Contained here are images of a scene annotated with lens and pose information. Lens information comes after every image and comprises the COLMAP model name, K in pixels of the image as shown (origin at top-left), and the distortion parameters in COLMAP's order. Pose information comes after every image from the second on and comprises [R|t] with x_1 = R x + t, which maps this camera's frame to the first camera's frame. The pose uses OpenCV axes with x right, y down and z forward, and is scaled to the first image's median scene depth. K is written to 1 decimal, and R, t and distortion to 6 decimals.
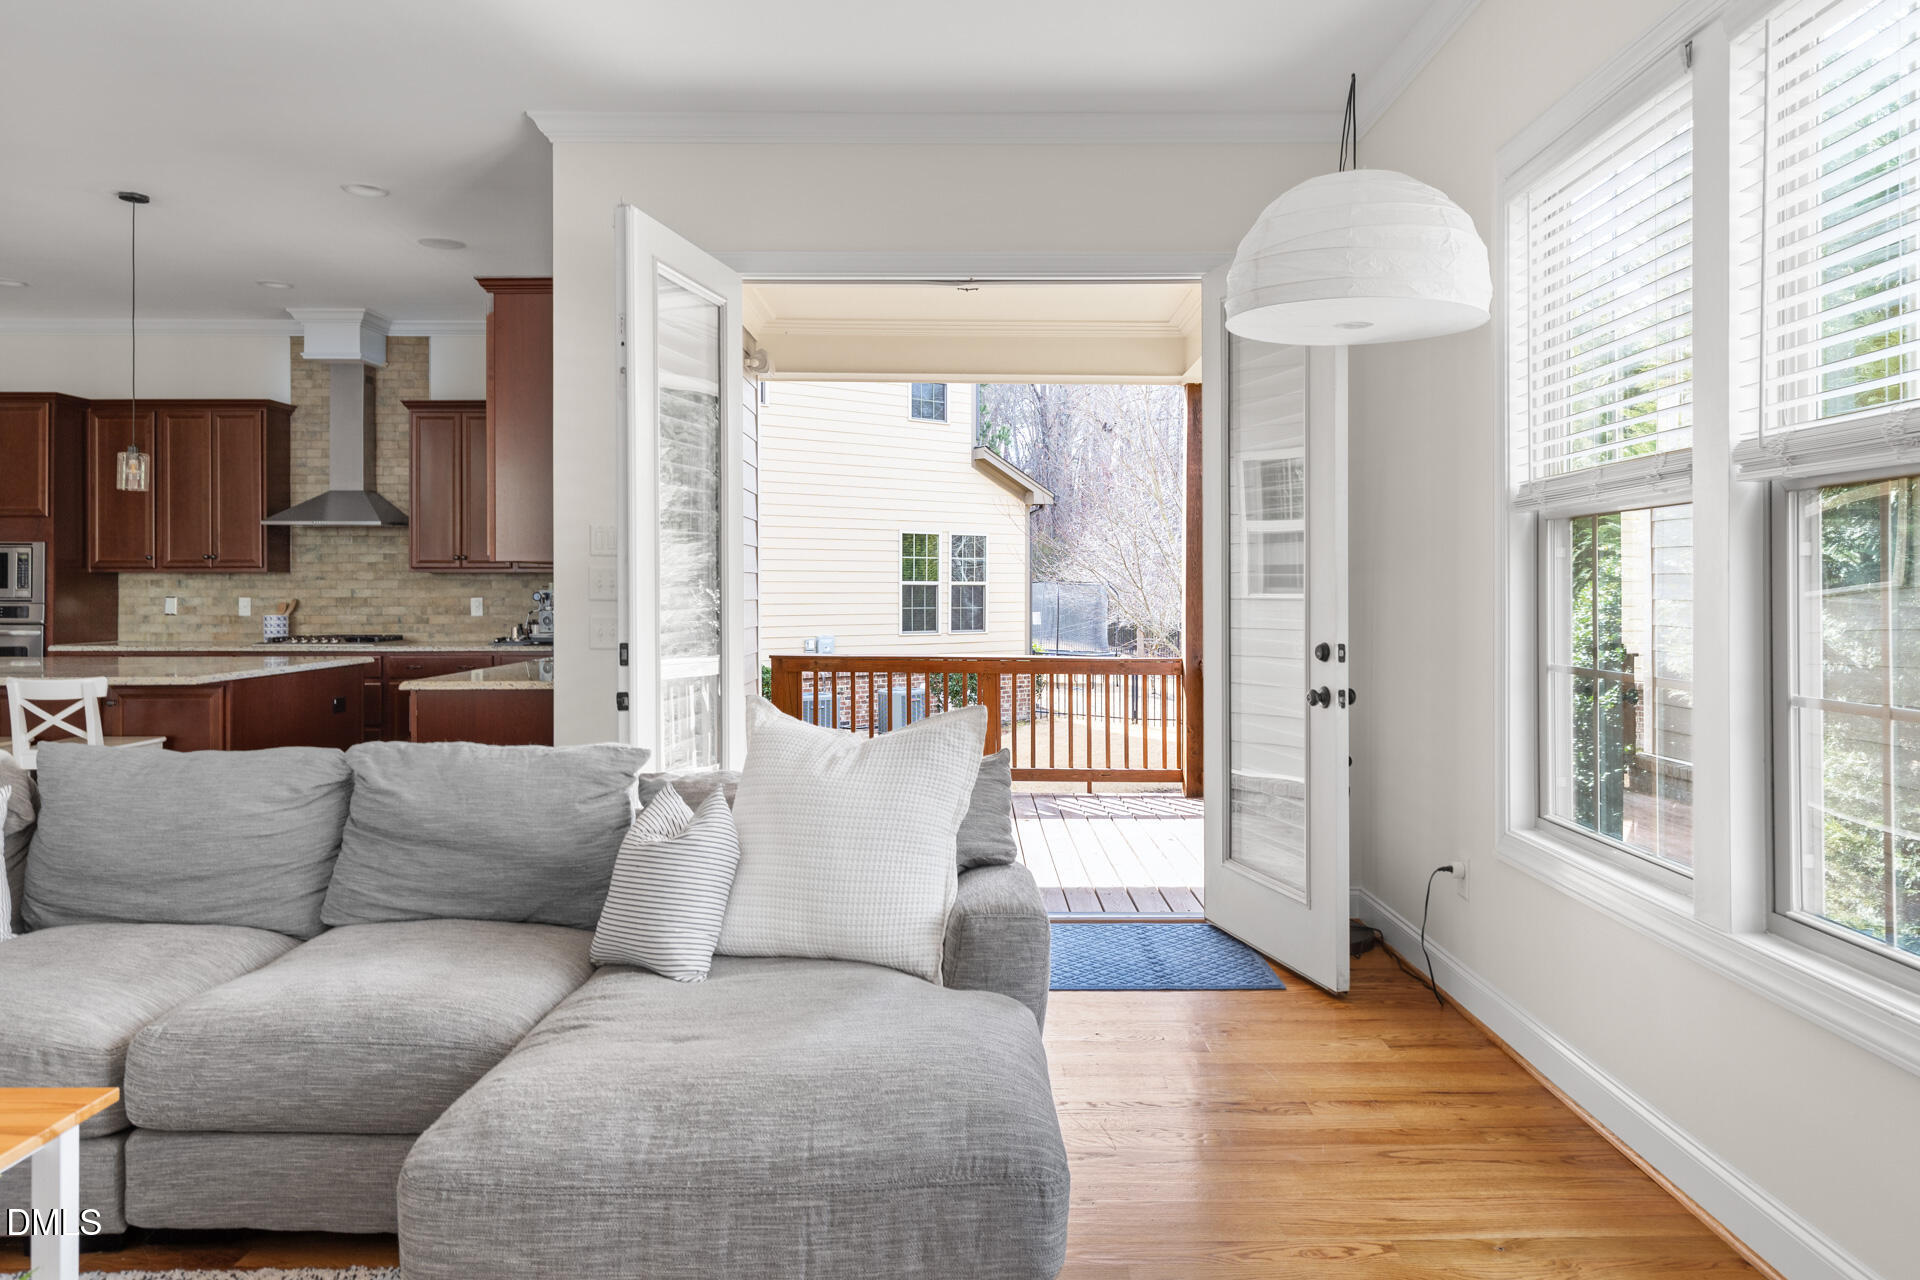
lens RADIAL K [[1247.8, 0, 975.3], [0, 1247.8, 586.5], [0, 0, 1]] dist [0.003910, -0.001260]
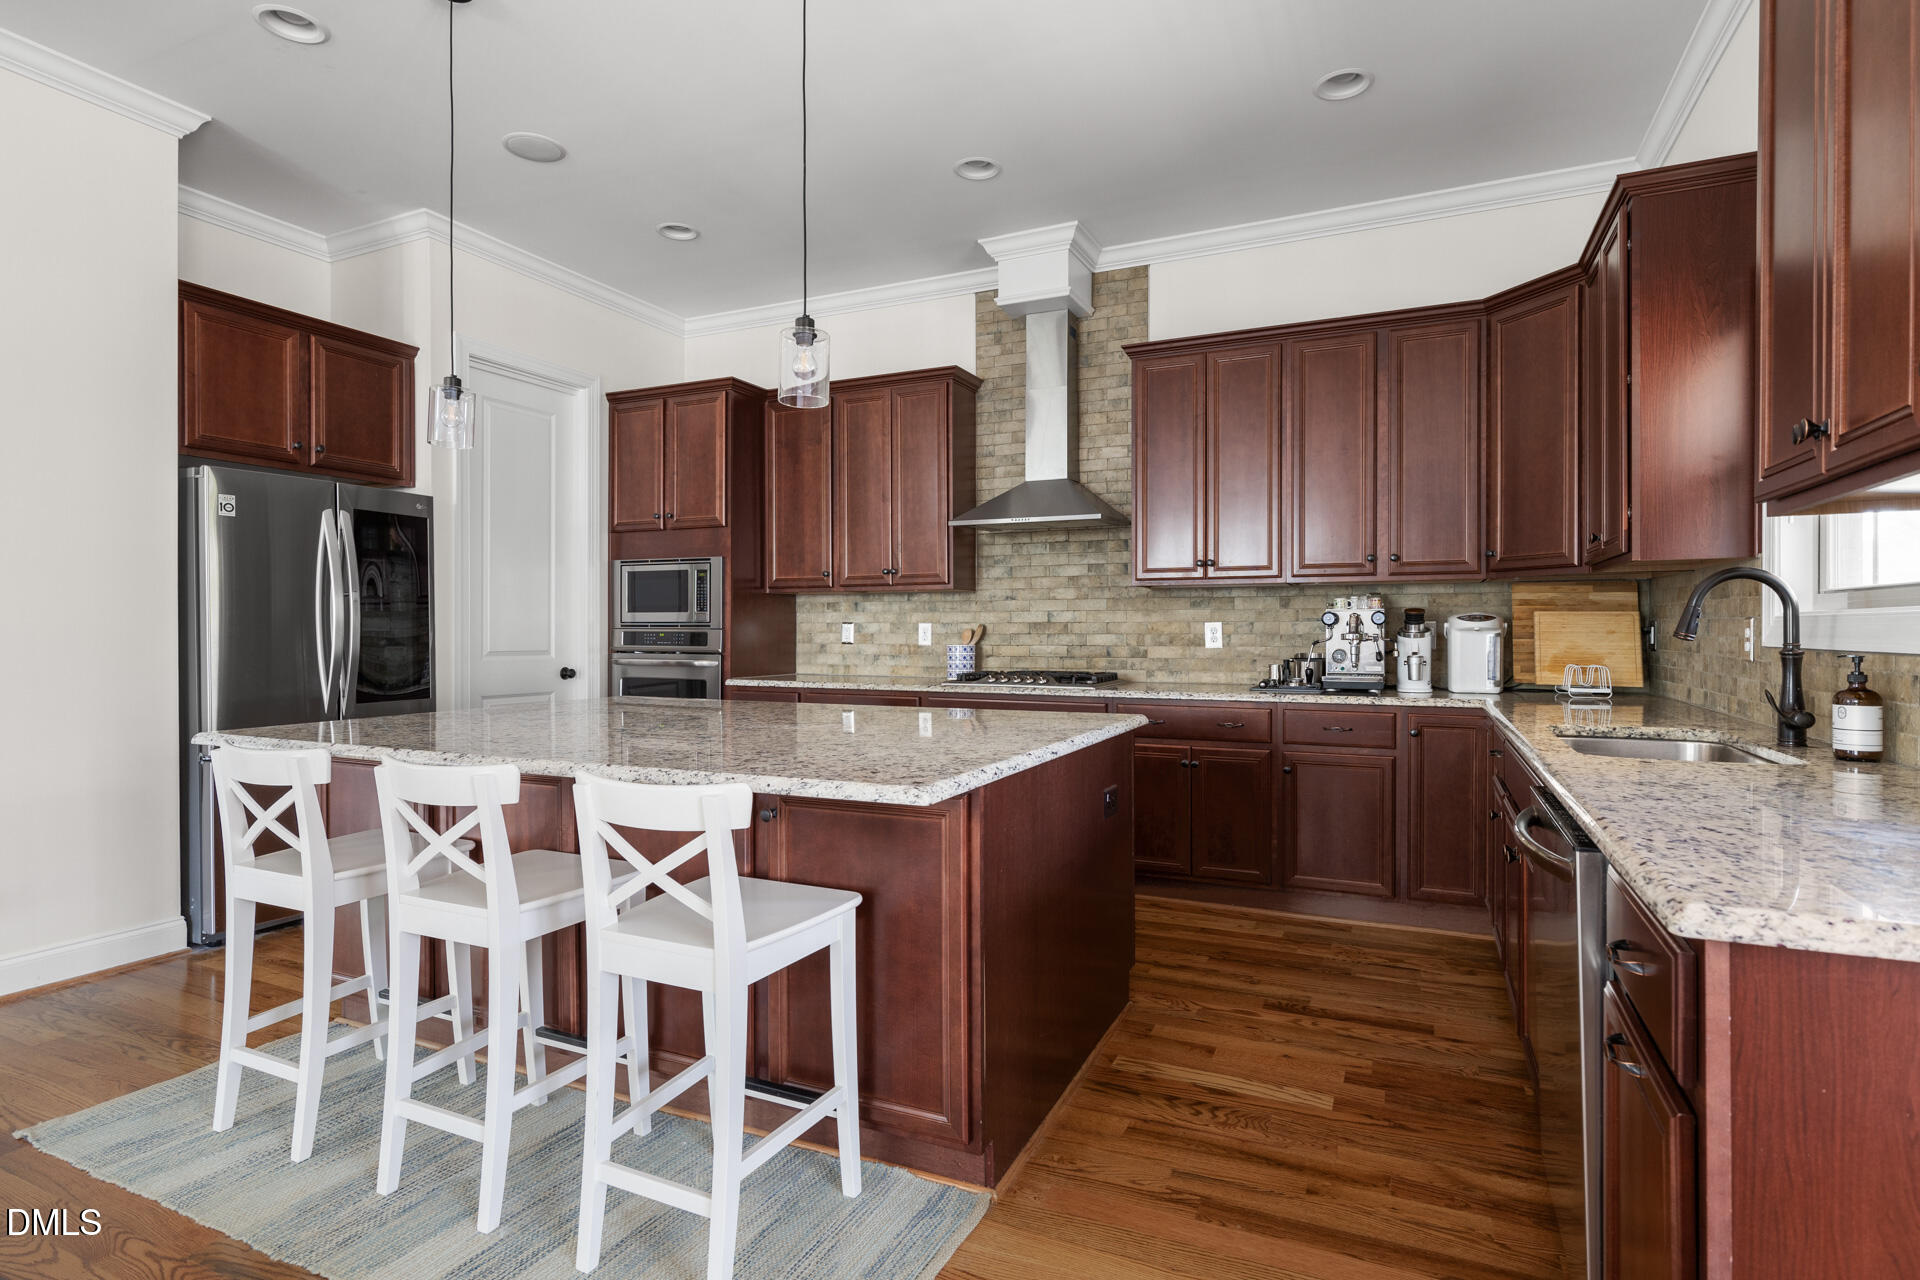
lens RADIAL K [[963.7, 0, 966.6], [0, 963.7, 634.4], [0, 0, 1]] dist [-0.000001, -0.000137]
pose [[0.906163, 0.001767, -0.422924, -0.294653], [0.001450, 0.999972, 0.007285, 0.011762], [0.422926, -0.007215, 0.906136, 0.442658]]
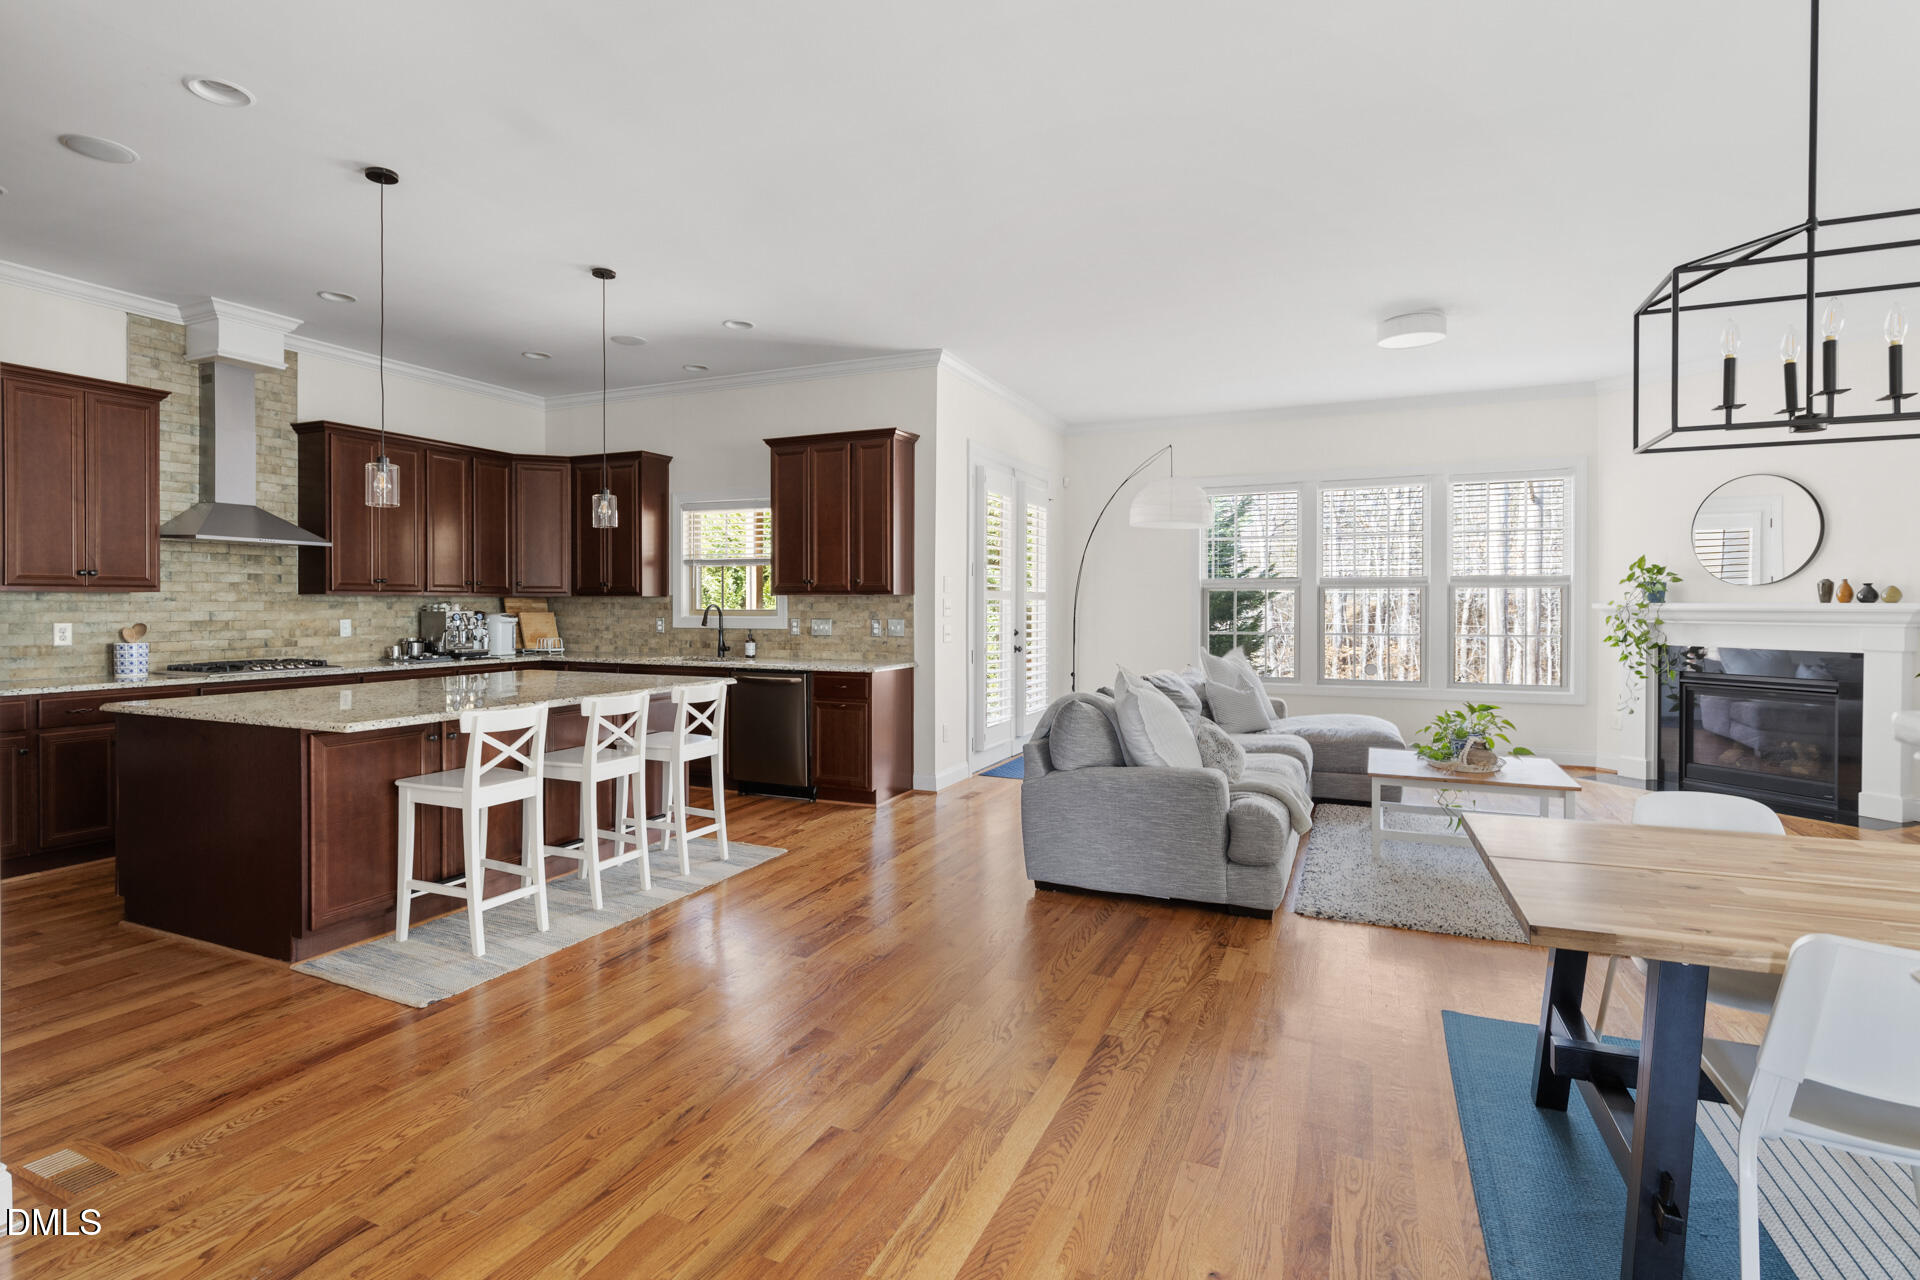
lens RADIAL K [[940.5, 0, 927.9], [0, 940.5, 613.5], [0, 0, 1]] dist [0.003832, -0.001886]
pose [[0.425506, -0.008276, 0.904918, -0.896357], [-0.002314, 0.999945, 0.010233, -0.004698], [-0.904953, -0.006449, 0.425463, 0.238646]]
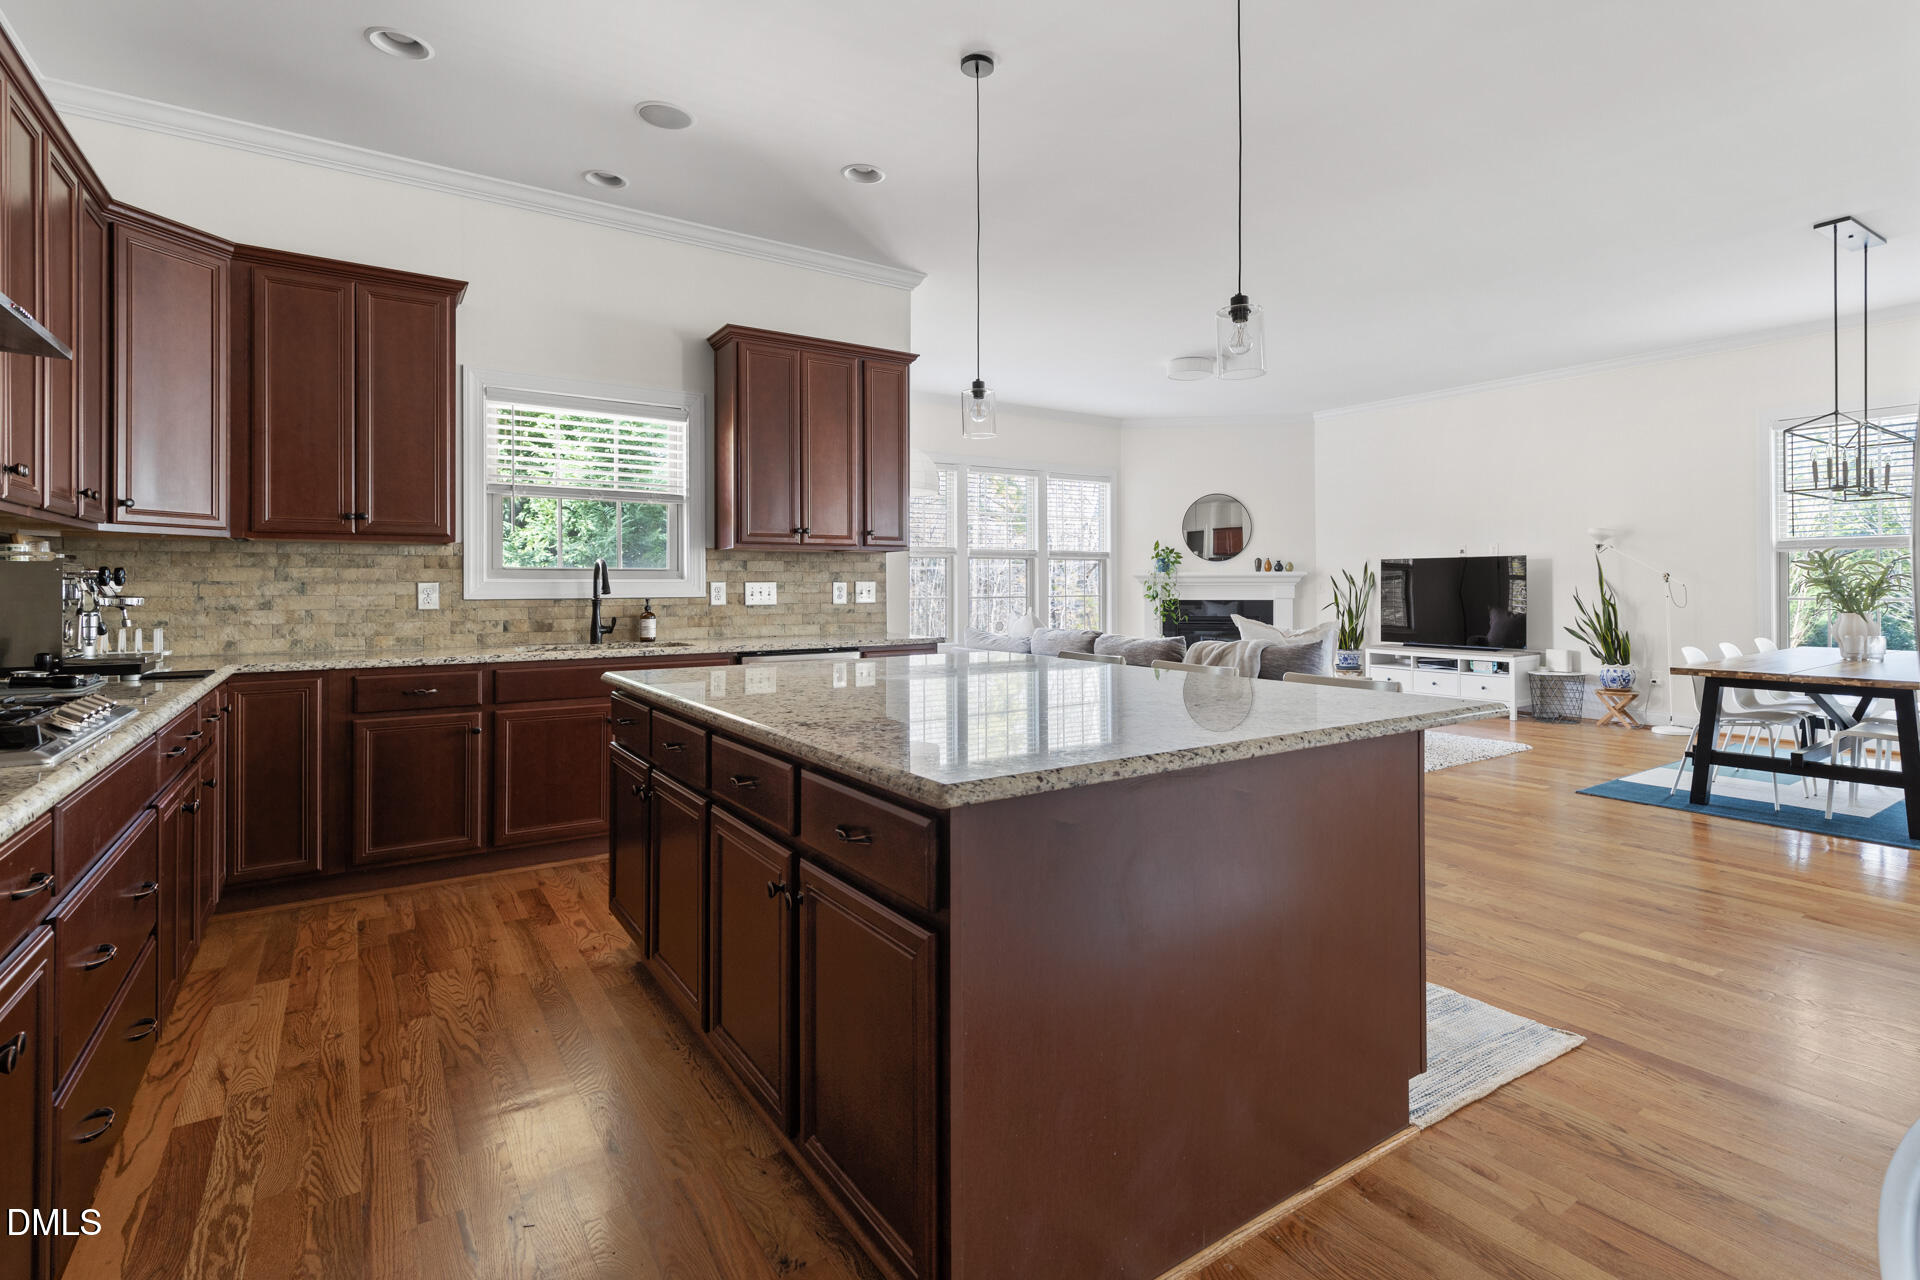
lens RADIAL K [[936.2, 0, 1040.4], [0, 936.2, 578.2], [0, 0, 1]] dist [0.006333, -0.000342]
pose [[-0.587777, 0.008021, 0.808983, -0.787448], [0.001620, 0.999961, -0.008737, 0.011800], [-0.809021, -0.003825, -0.587767, 0.882661]]
